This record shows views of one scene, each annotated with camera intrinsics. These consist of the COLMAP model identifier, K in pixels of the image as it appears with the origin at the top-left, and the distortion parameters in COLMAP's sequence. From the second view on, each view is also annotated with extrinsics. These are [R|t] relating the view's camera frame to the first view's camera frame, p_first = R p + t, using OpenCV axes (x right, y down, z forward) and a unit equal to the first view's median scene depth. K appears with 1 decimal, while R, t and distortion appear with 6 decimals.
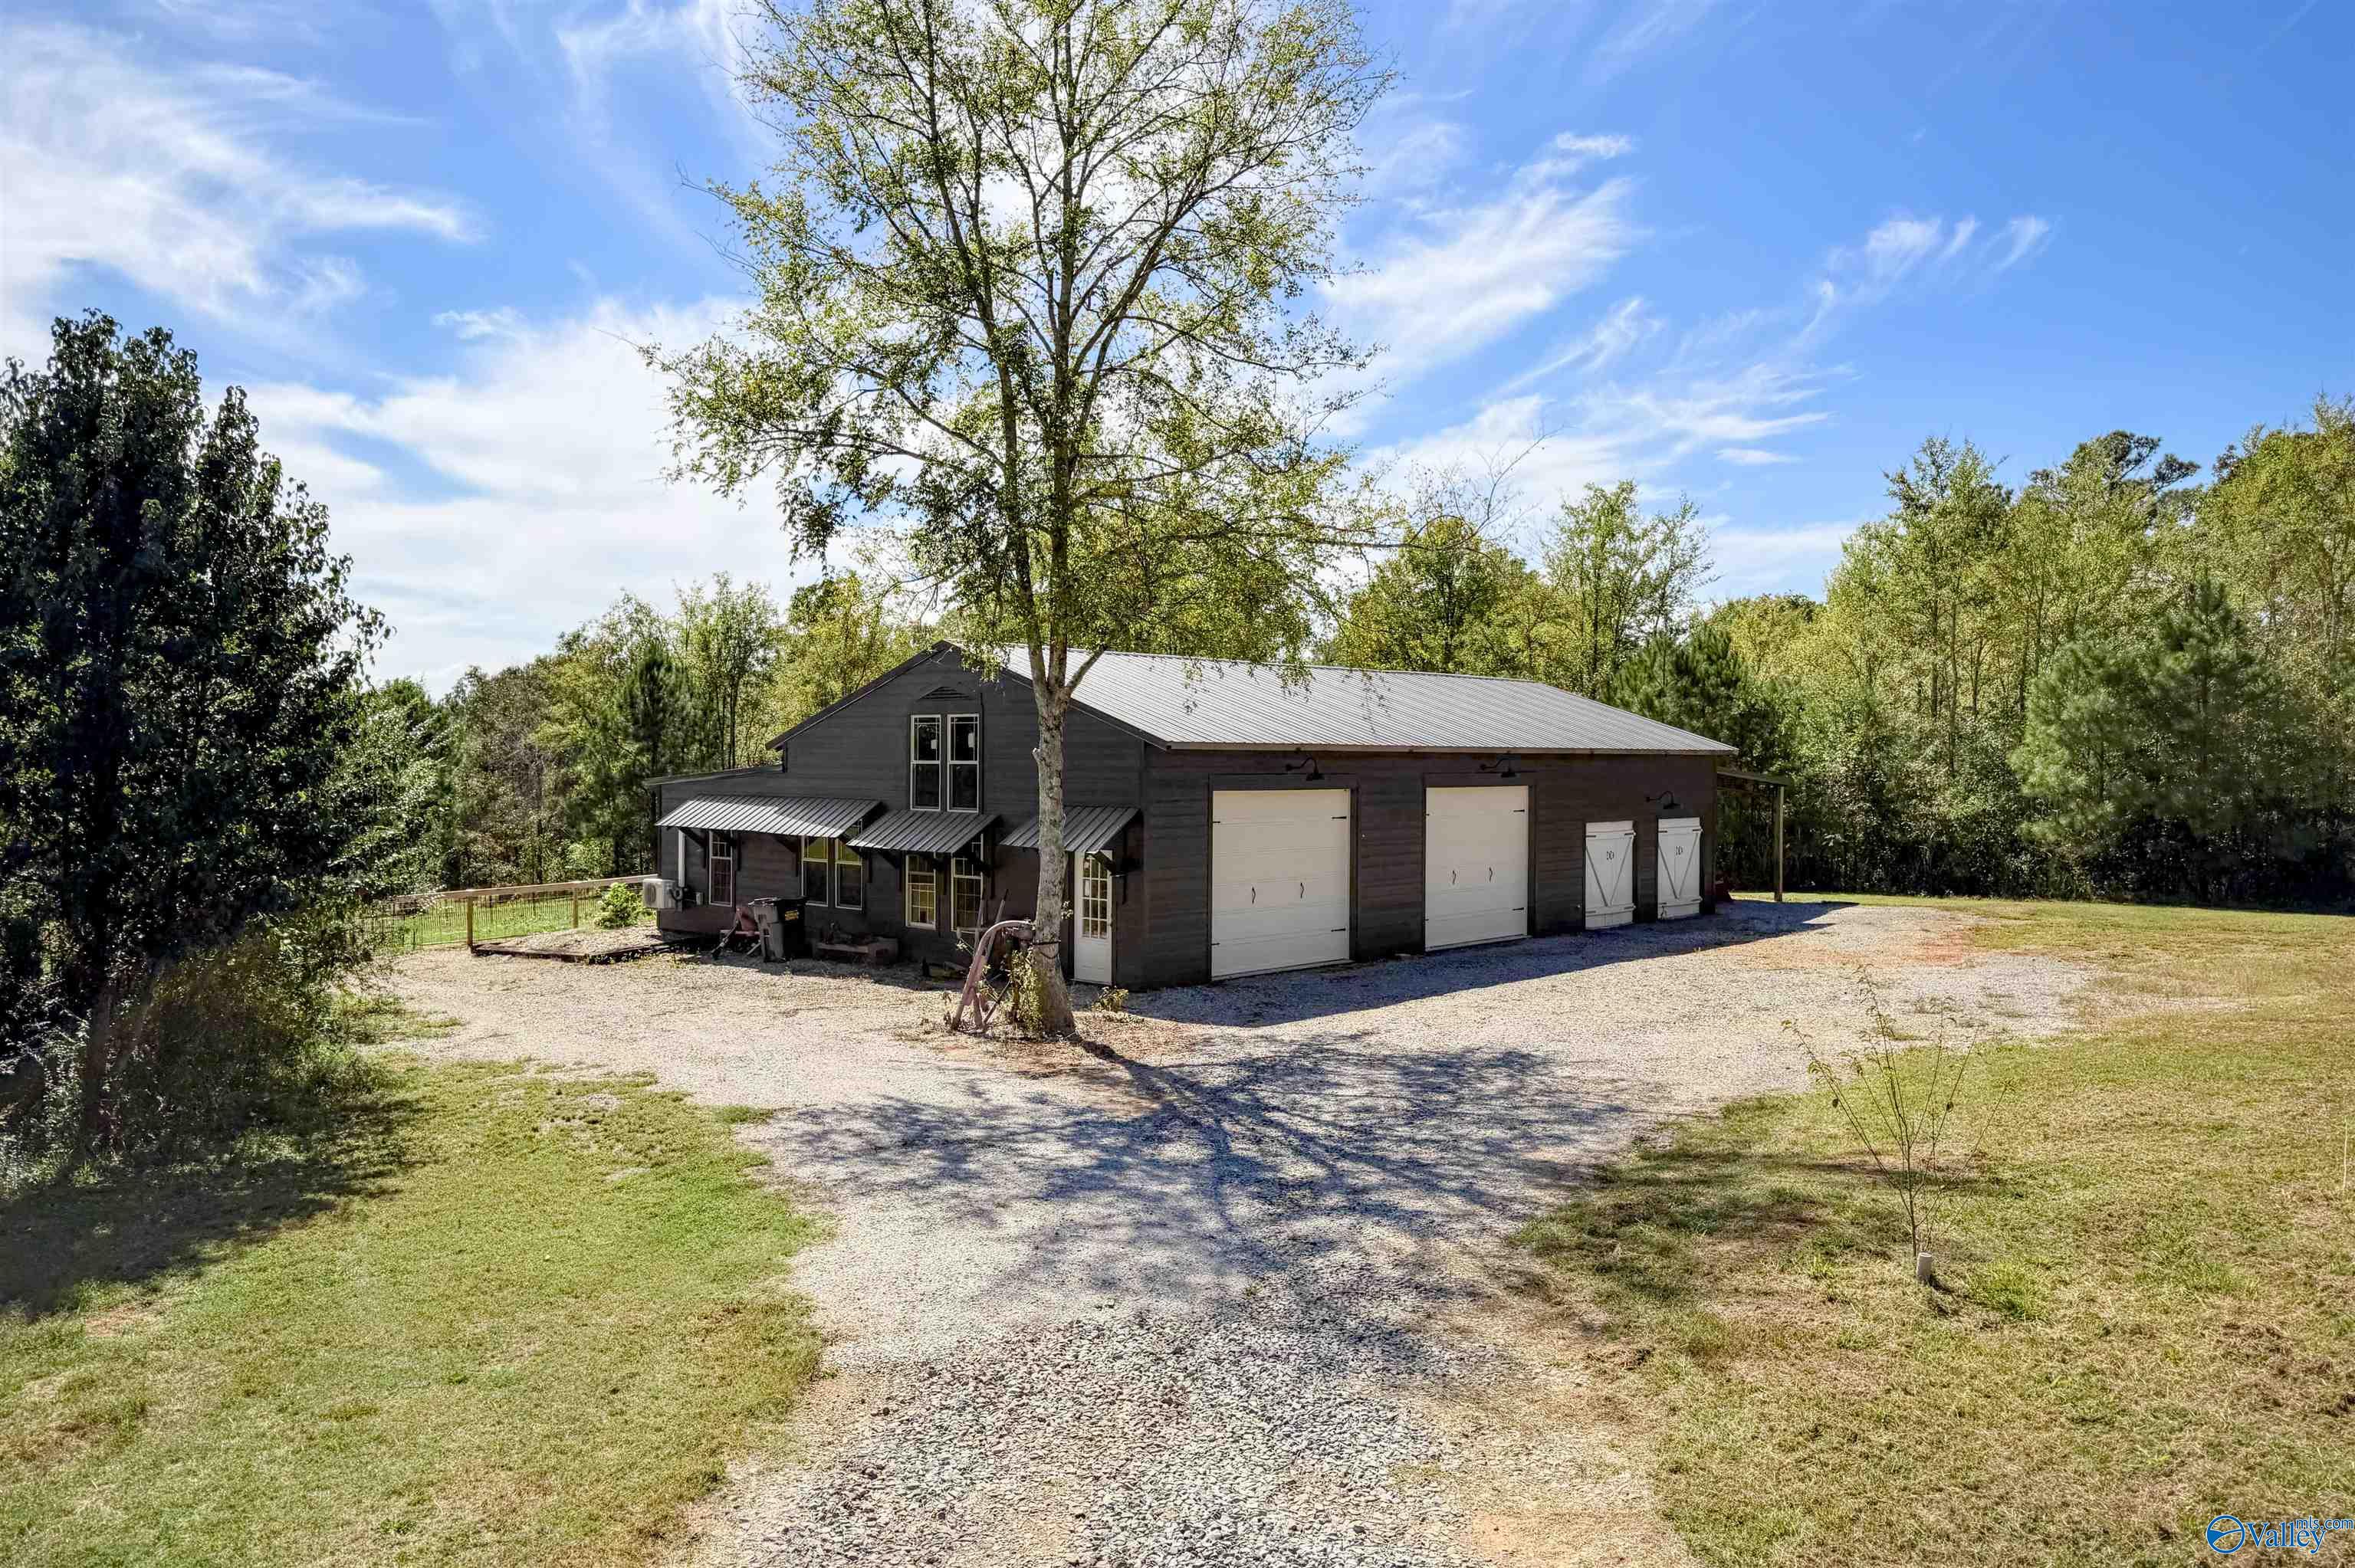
lens RADIAL K [[1716.0, 0, 1177.5], [0, 1716.0, 784.0], [0, 0, 1]] dist [-0.004529, -0.002114]
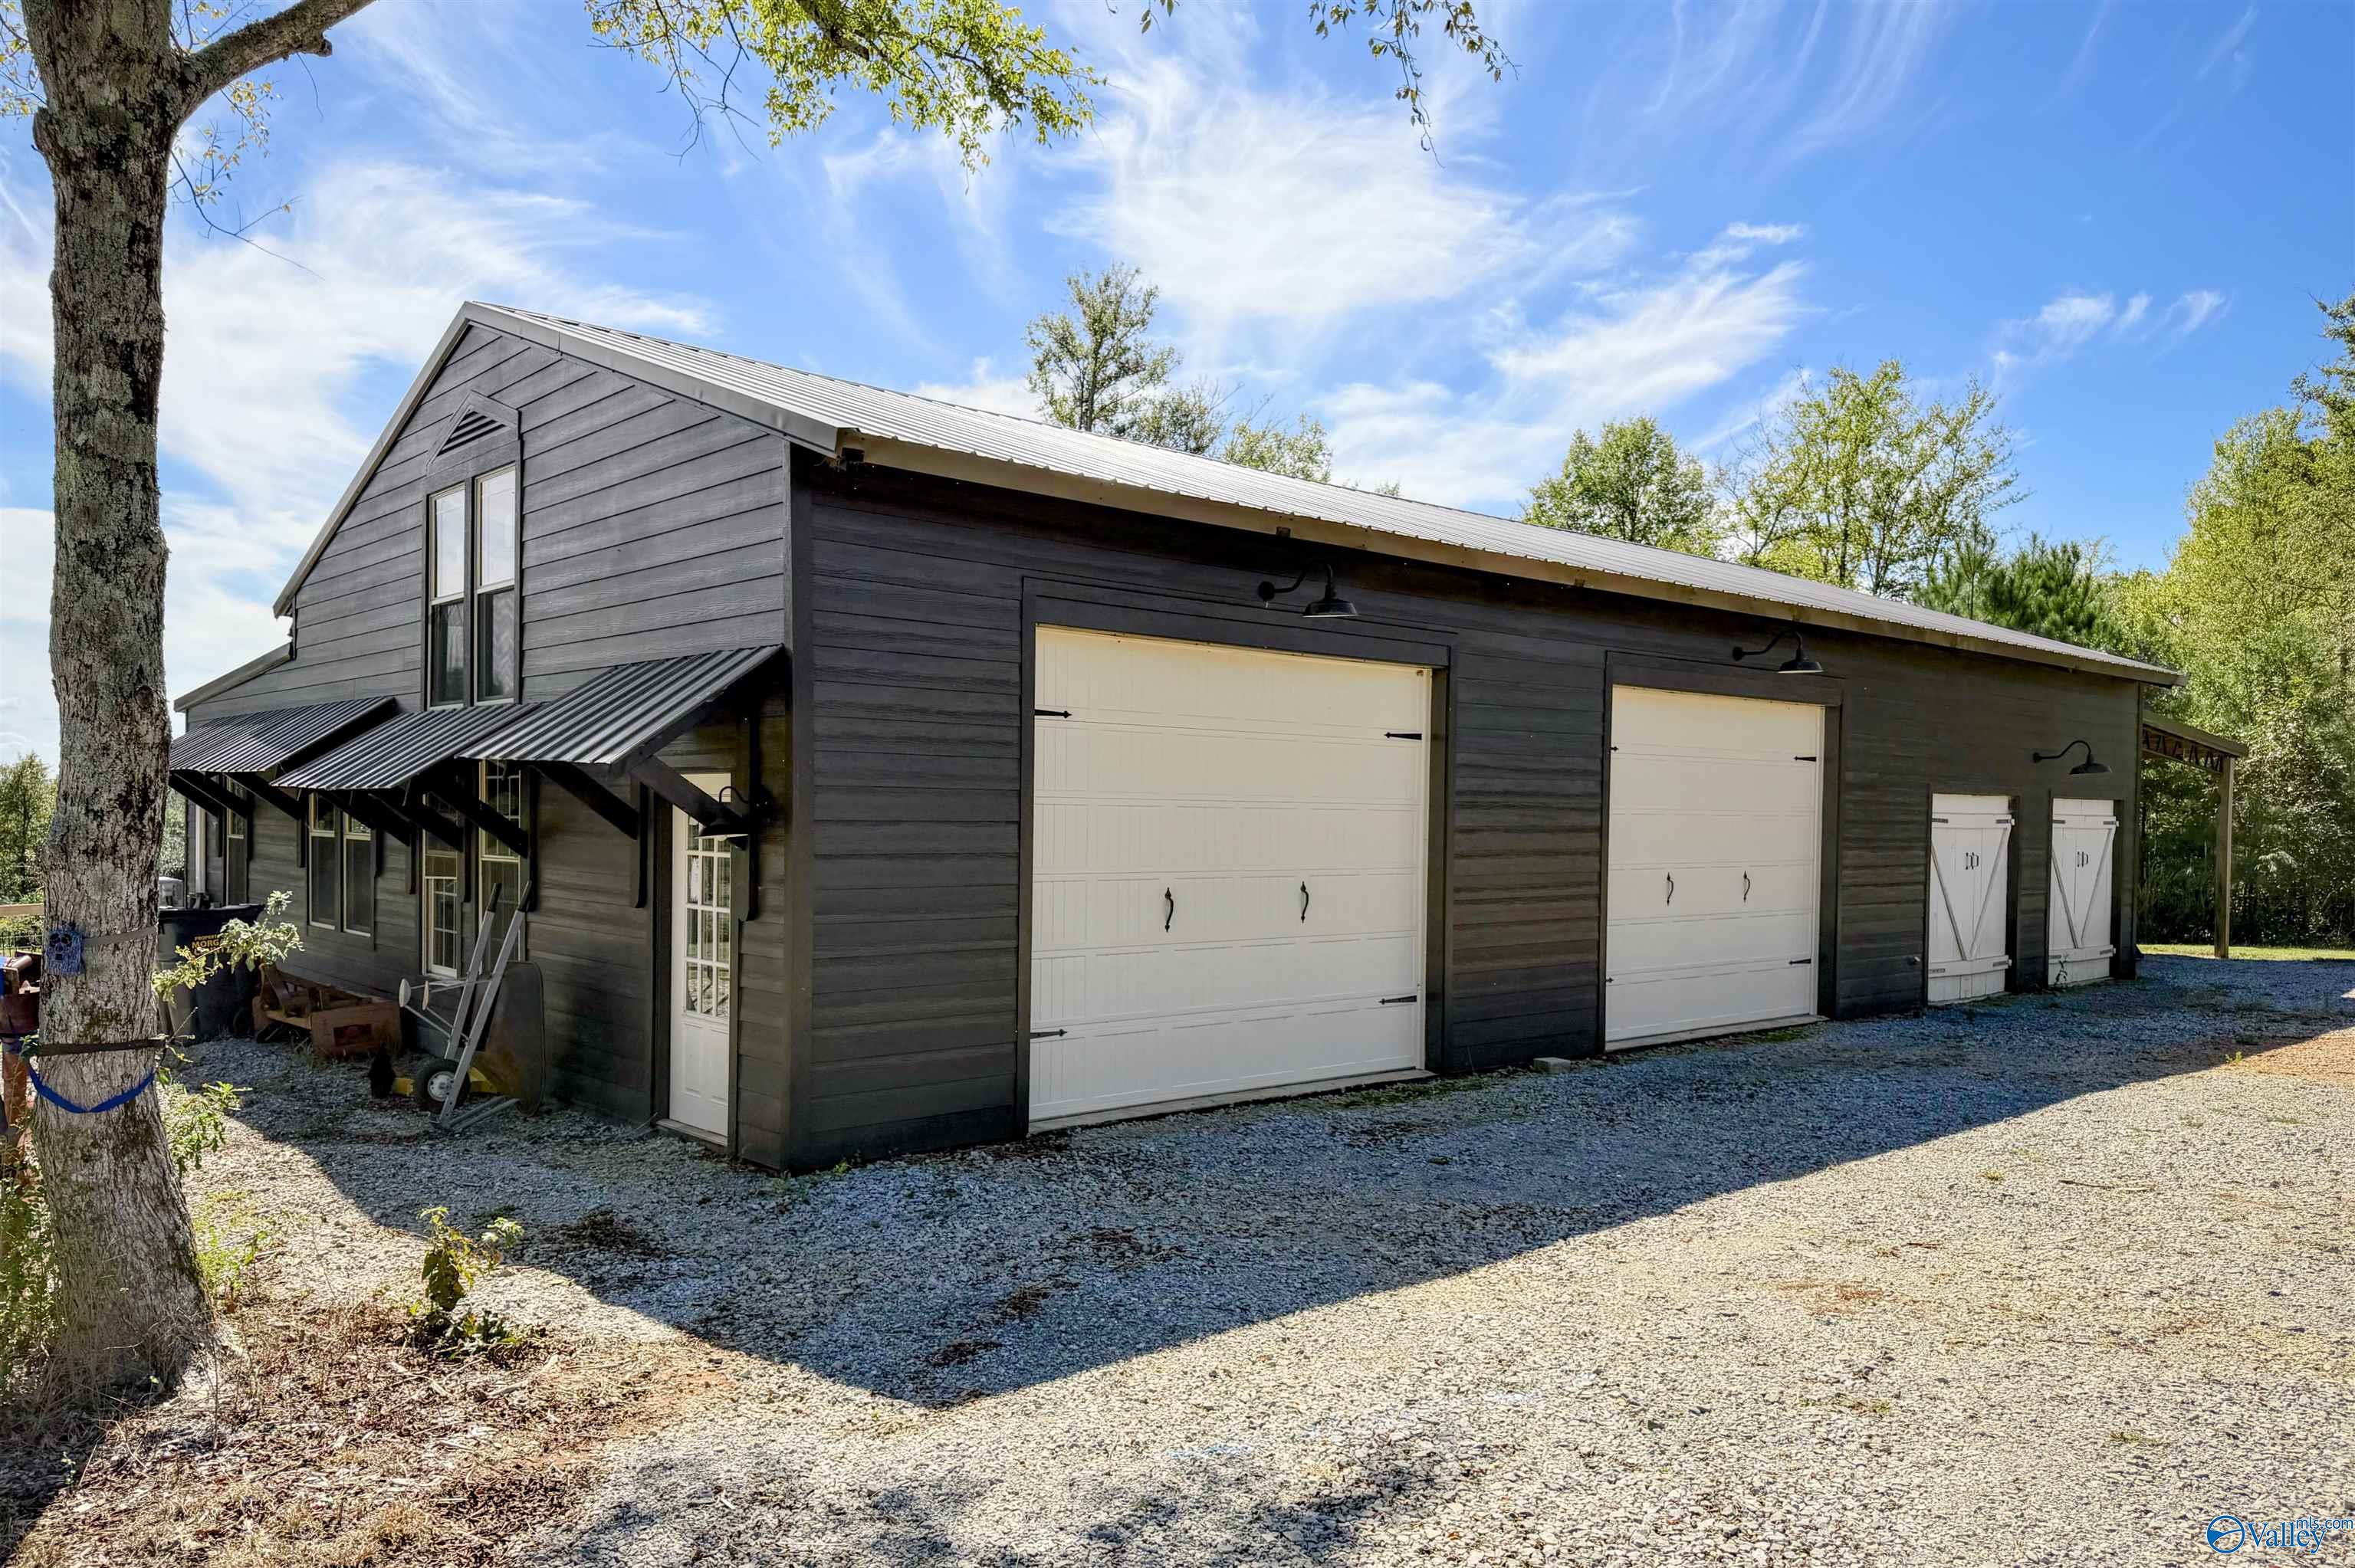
lens RADIAL K [[1716.0, 0, 1177.5], [0, 1716.0, 784.0], [0, 0, 1]] dist [-0.004529, -0.002114]
pose [[0.995525, 0.006430, -0.094284, 0.064696], [-0.009512, 0.999433, -0.032285, 0.038052], [0.094023, 0.033037, 0.995022, 0.472802]]
